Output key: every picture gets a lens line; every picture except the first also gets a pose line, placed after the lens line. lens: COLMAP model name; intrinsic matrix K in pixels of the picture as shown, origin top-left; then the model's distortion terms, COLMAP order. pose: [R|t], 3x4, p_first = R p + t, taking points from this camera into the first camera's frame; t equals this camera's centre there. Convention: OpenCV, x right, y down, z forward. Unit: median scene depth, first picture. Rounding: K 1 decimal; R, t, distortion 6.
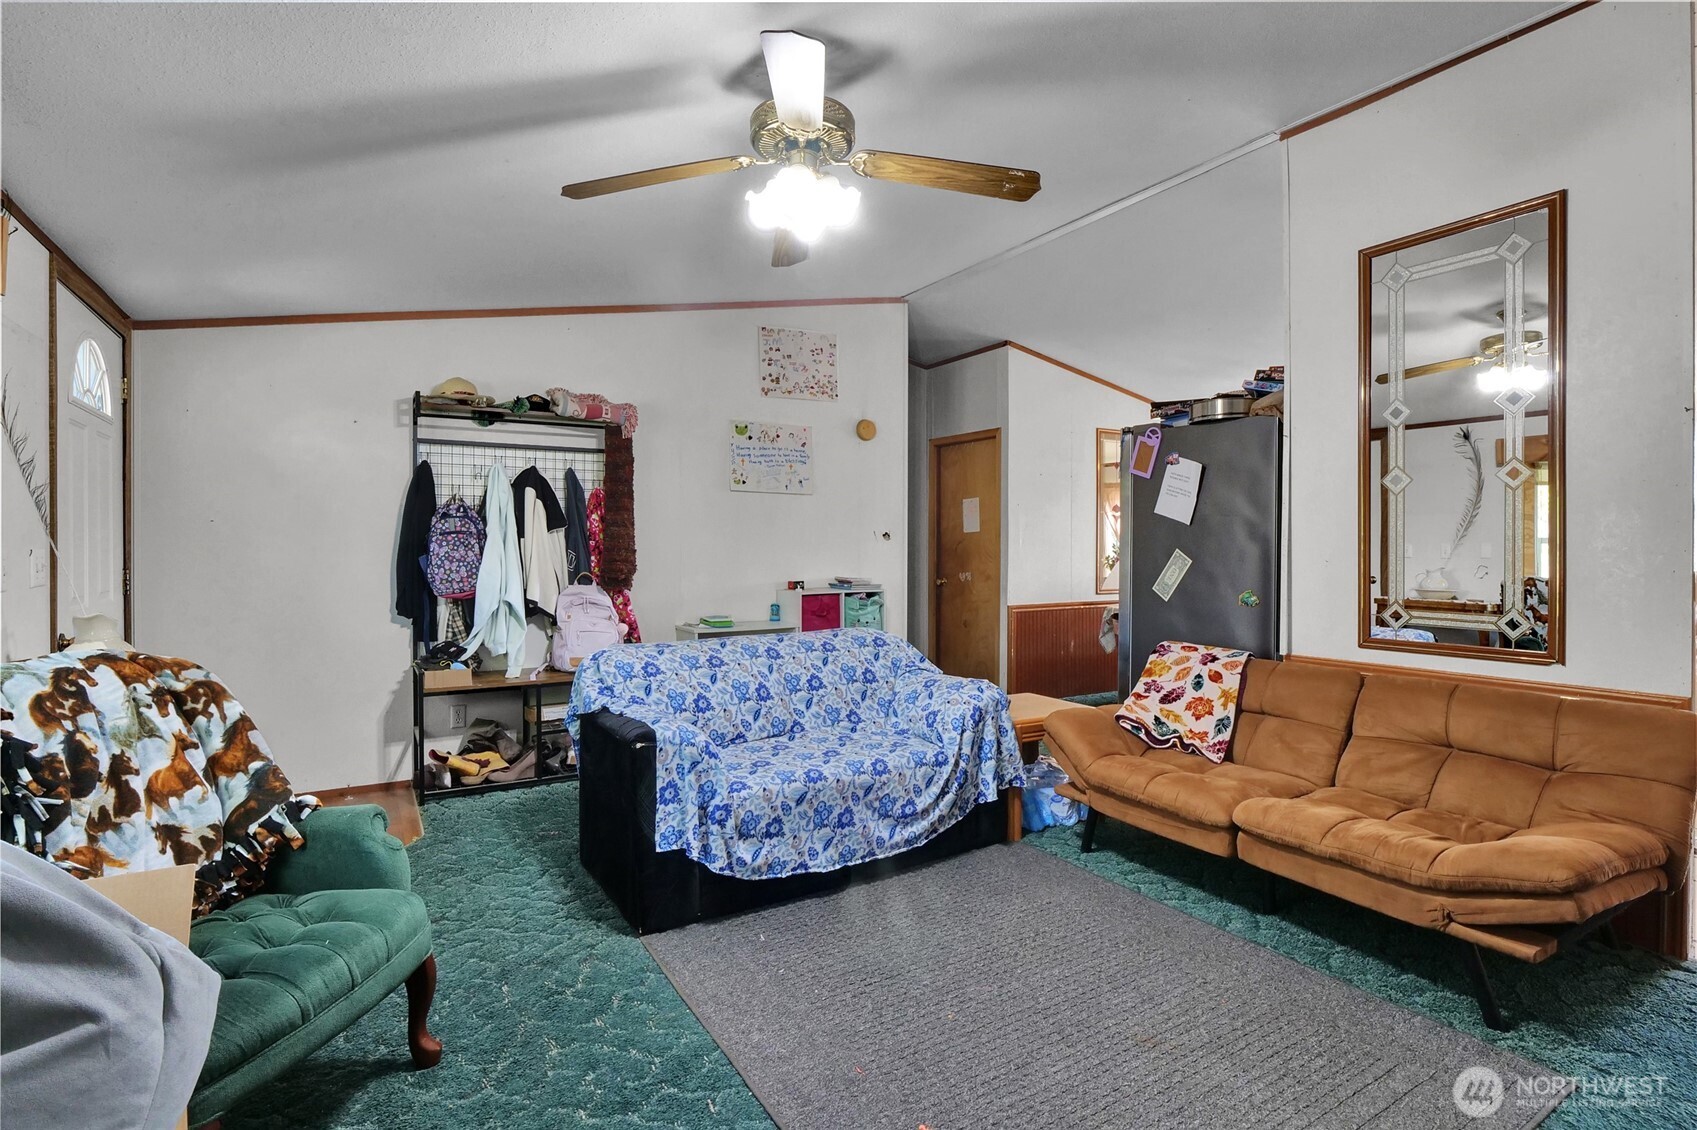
lens RADIAL K [[824.2, 0, 850.8], [0, 824.2, 545.1], [0, 0, 1]] dist [-0.006207, -0.005238]
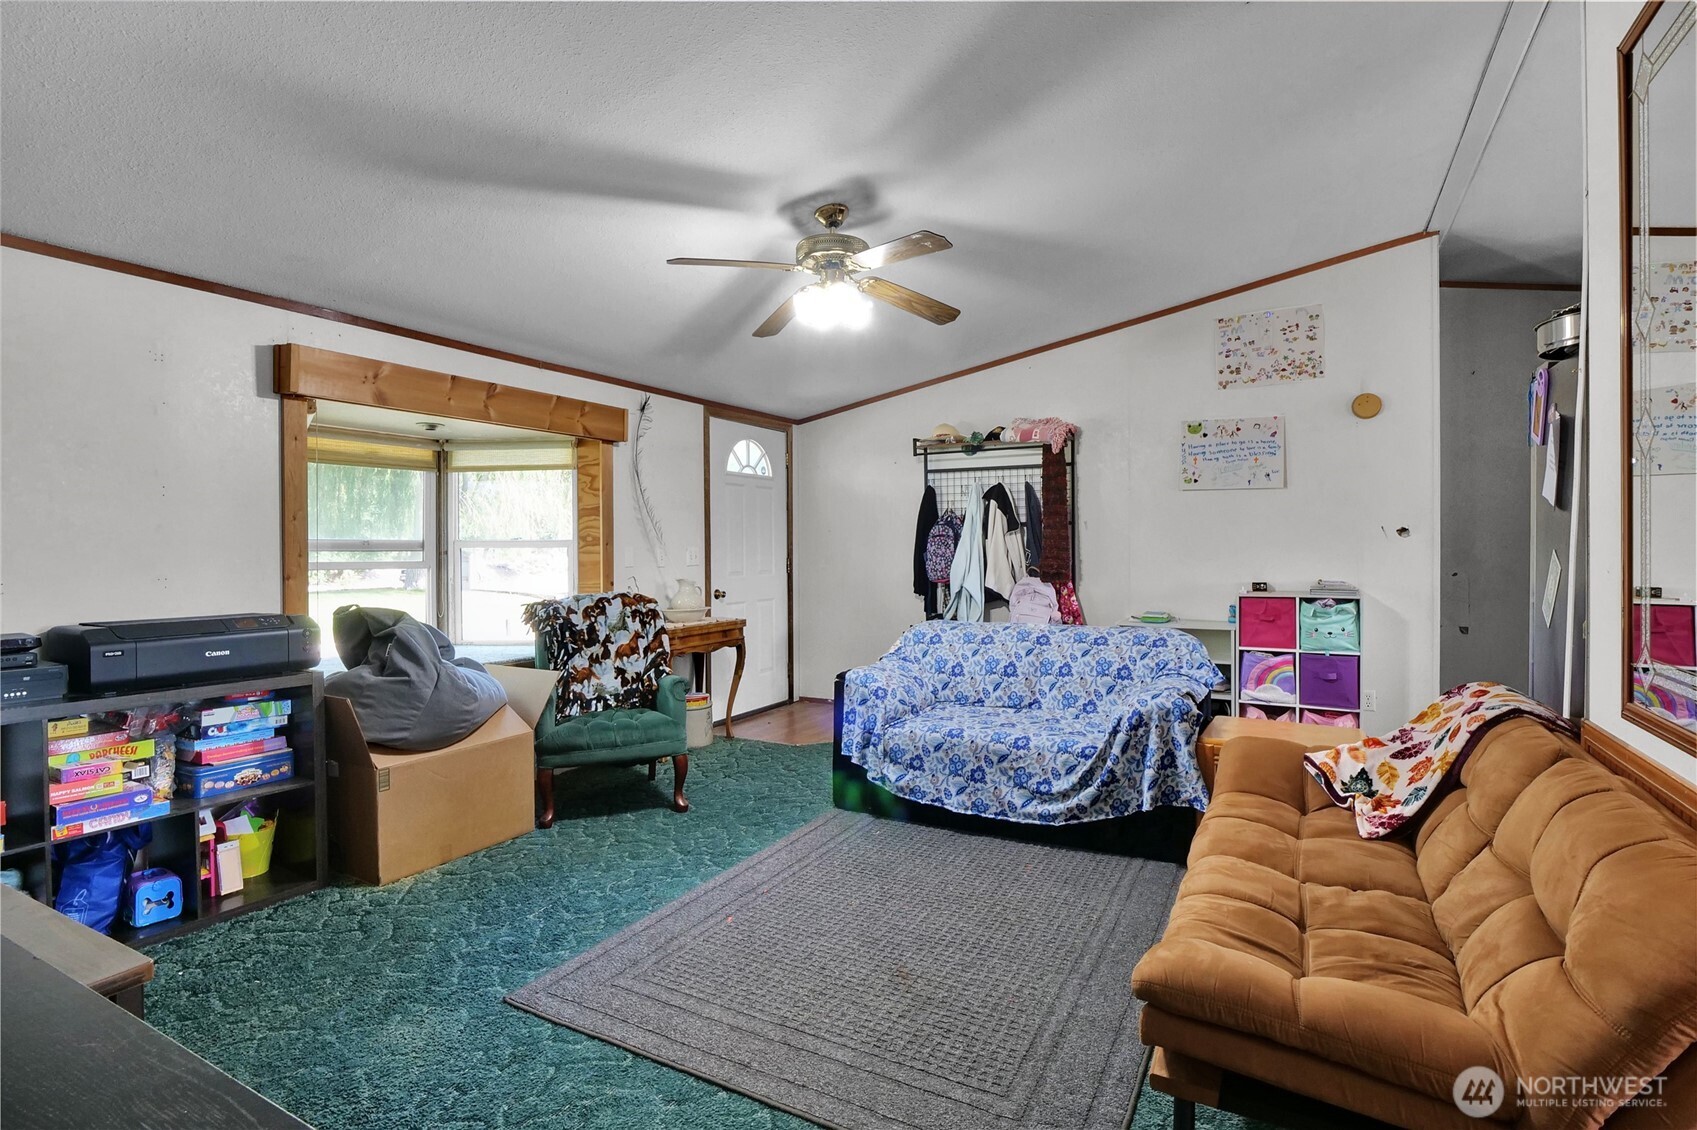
lens RADIAL K [[824.2, 0, 850.8], [0, 824.2, 545.1], [0, 0, 1]] dist [-0.006207, -0.005238]
pose [[0.500184, -0.000665, -0.865919, 0.820723], [0.004847, 0.999986, 0.002032, -0.003646], [0.865906, -0.005213, 0.500180, 0.216795]]
